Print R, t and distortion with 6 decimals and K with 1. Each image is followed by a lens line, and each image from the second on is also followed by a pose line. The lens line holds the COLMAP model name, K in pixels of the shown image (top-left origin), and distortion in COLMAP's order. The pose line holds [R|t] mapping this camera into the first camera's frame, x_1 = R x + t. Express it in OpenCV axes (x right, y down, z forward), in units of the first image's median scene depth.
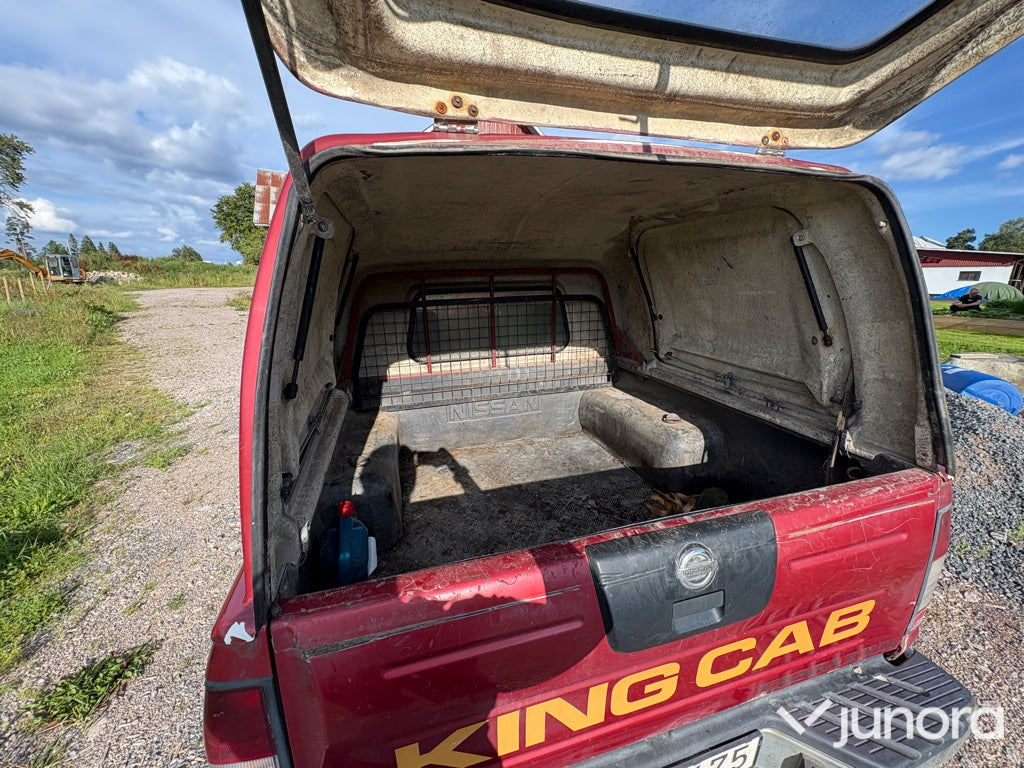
lens RADIAL K [[406.5, 0, 513.0], [0, 406.5, 386.4], [0, 0, 1]] dist [-0.000995, 0.000135]
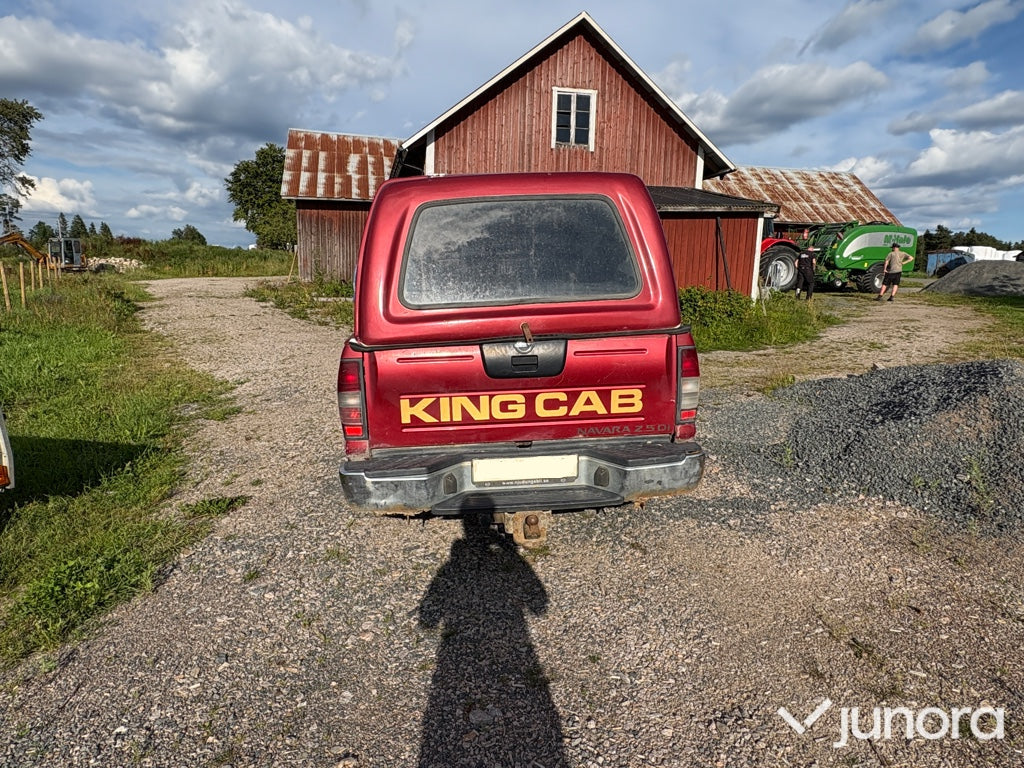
lens RADIAL K [[621.9, 0, 502.1], [0, 621.9, 383.0], [0, 0, 1]] dist [0.001754, 0.001831]
pose [[0.980828, 0.032693, -0.192114, 0.088867], [-0.047138, 0.996354, -0.071108, 0.080390], [0.189089, 0.078800, 0.978793, -0.223765]]
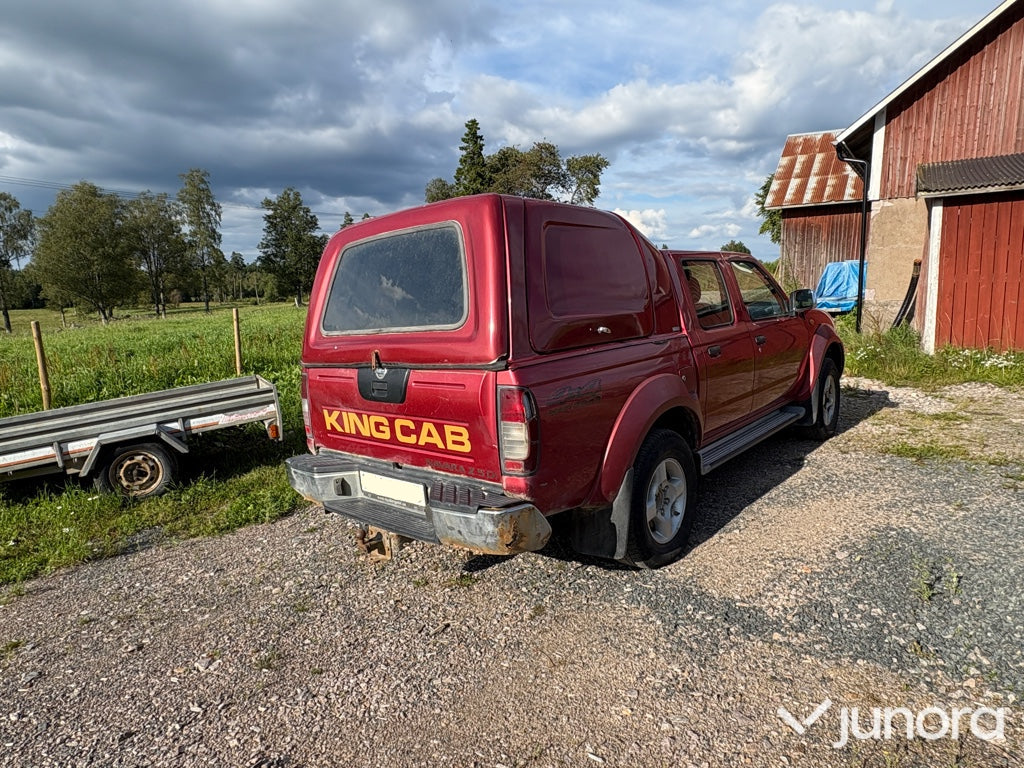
lens RADIAL K [[621.9, 0, 502.1], [0, 621.9, 383.0], [0, 0, 1]] dist [0.001754, 0.001831]
pose [[0.535052, 0.102697, -0.838554, 0.356338], [-0.178312, 0.983951, 0.006729, 0.030569], [0.825787, 0.145924, 0.544777, -0.043062]]
